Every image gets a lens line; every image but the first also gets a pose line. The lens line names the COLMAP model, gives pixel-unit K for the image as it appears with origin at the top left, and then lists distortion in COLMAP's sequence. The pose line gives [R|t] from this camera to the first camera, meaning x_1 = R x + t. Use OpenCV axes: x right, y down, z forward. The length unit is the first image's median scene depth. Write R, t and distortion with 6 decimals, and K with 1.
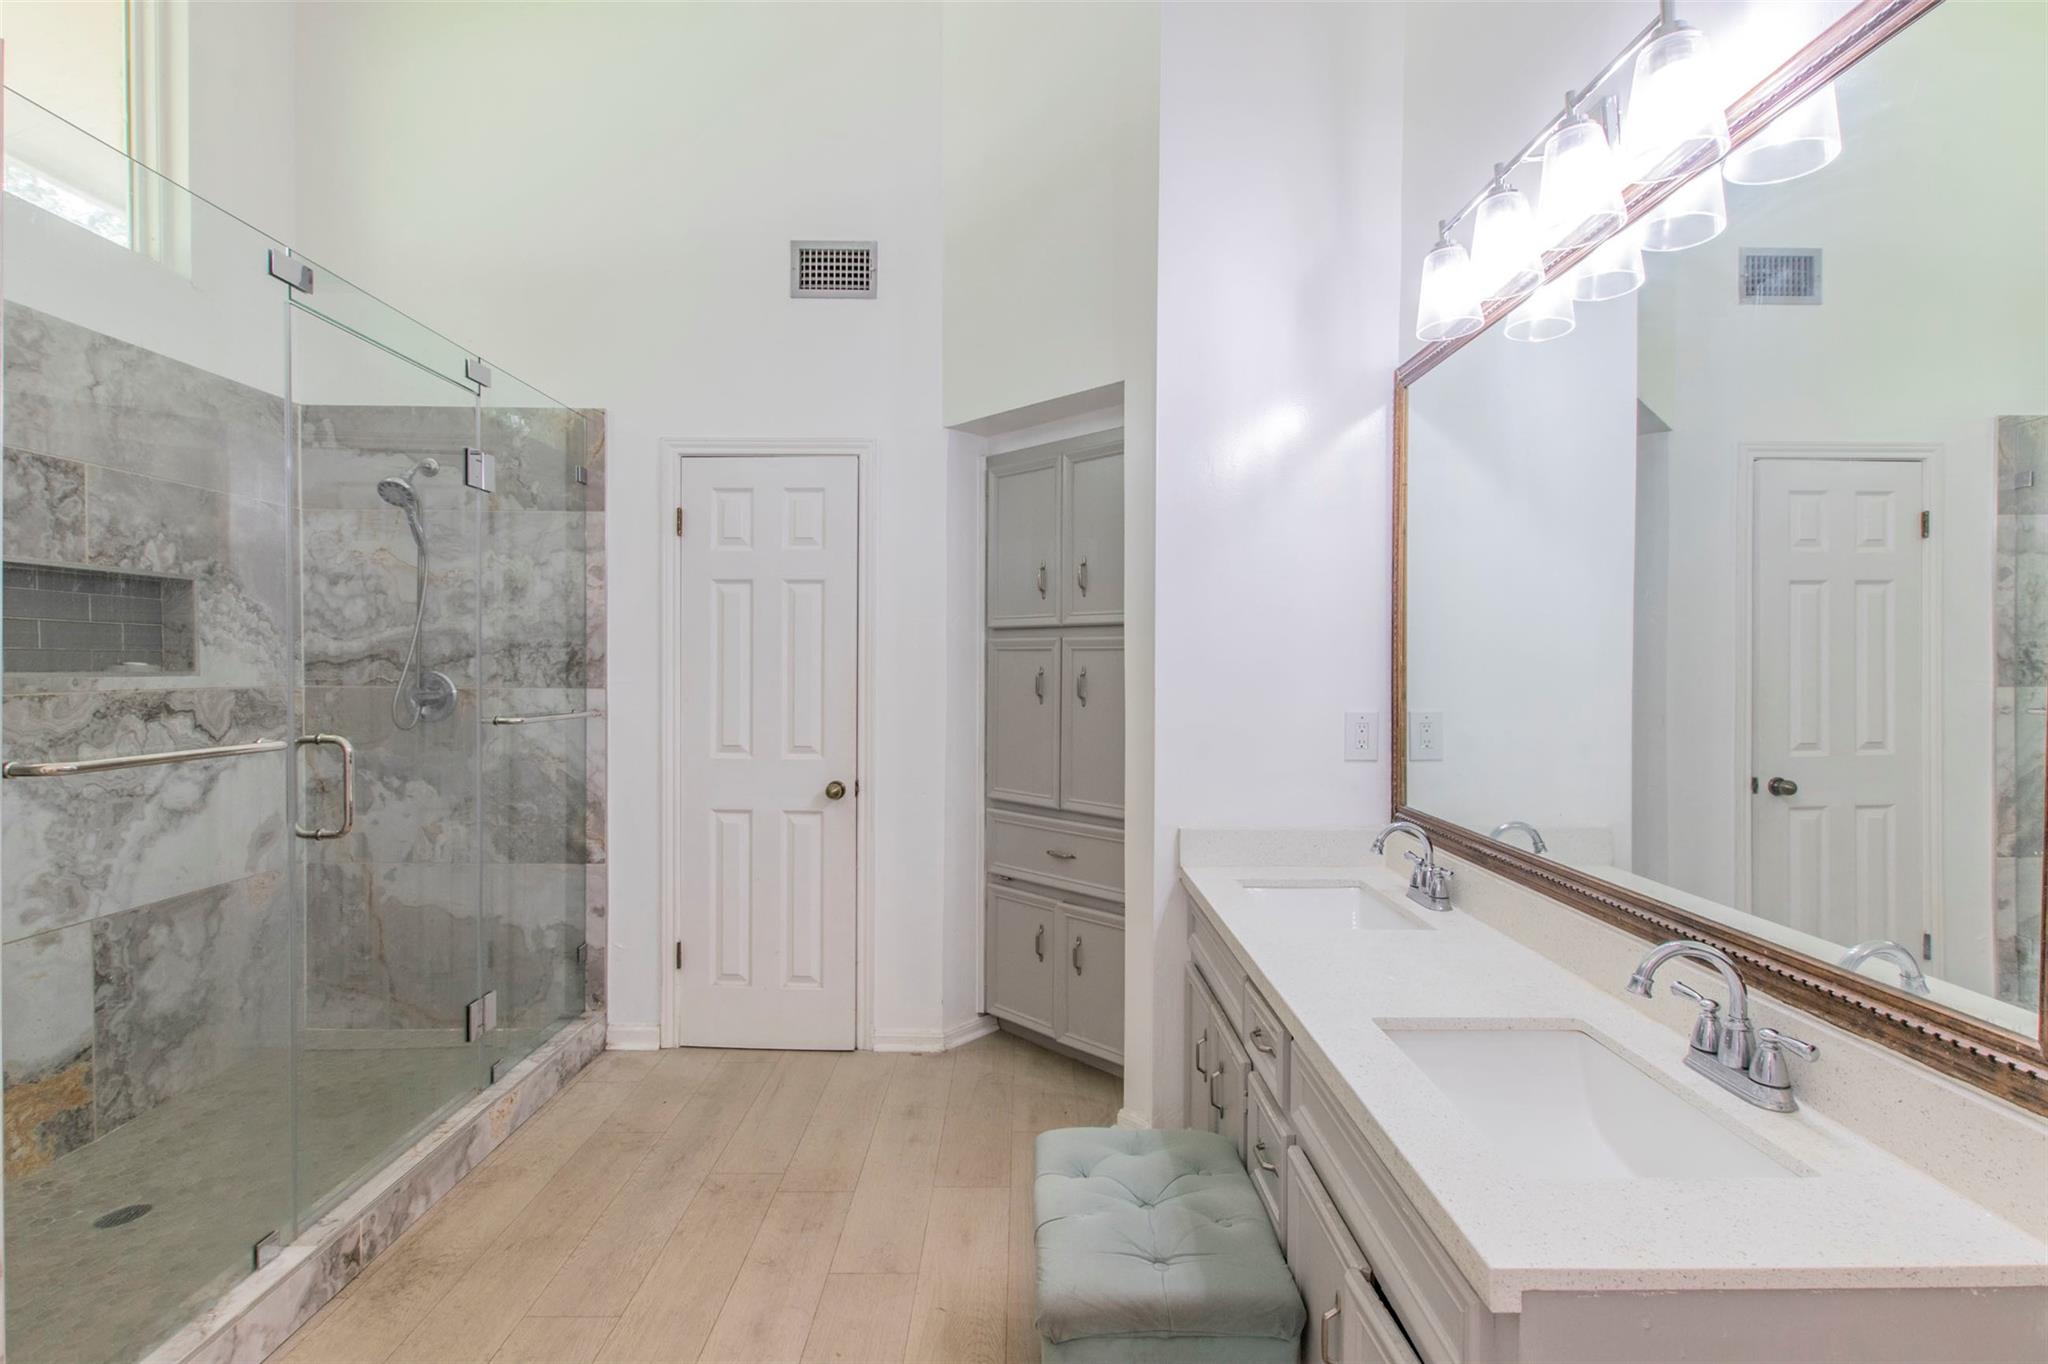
lens RADIAL K [[959.0, 0, 1016.4], [0, 959.0, 694.8], [0, 0, 1]] dist [0.001458, -0.000281]
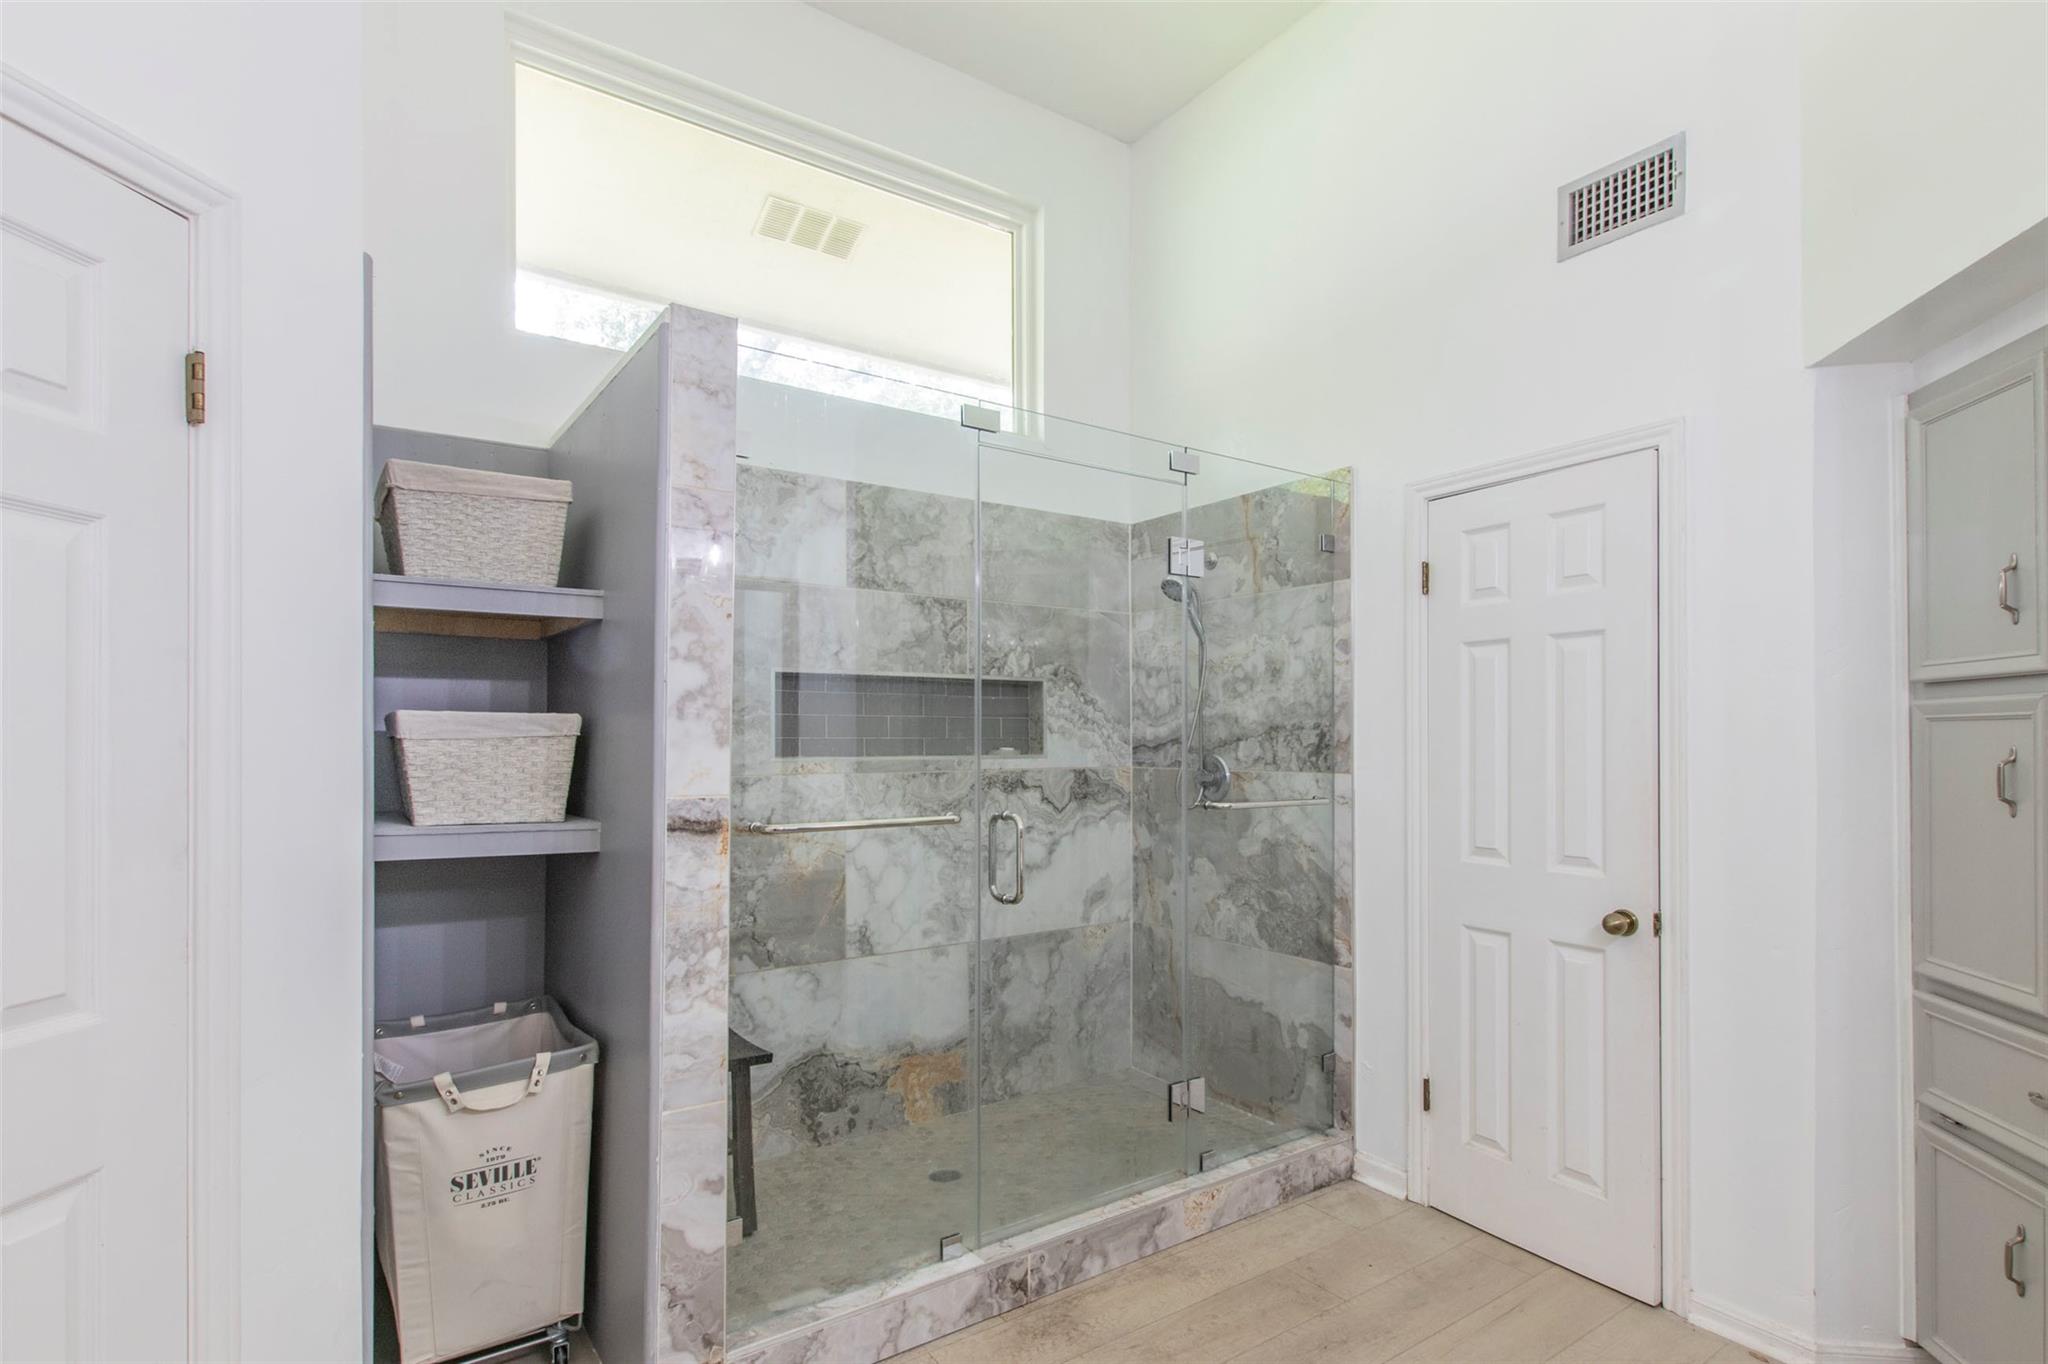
lens RADIAL K [[996.8, 0, 1026.9], [0, 996.8, 743.3], [0, 0, 1]] dist [0.004484, 0.000490]
pose [[0.572330, -0.006985, -0.819994, 0.168629], [-0.018493, 0.999599, -0.021422, -0.009635], [0.819815, 0.027425, 0.571971, 0.214493]]
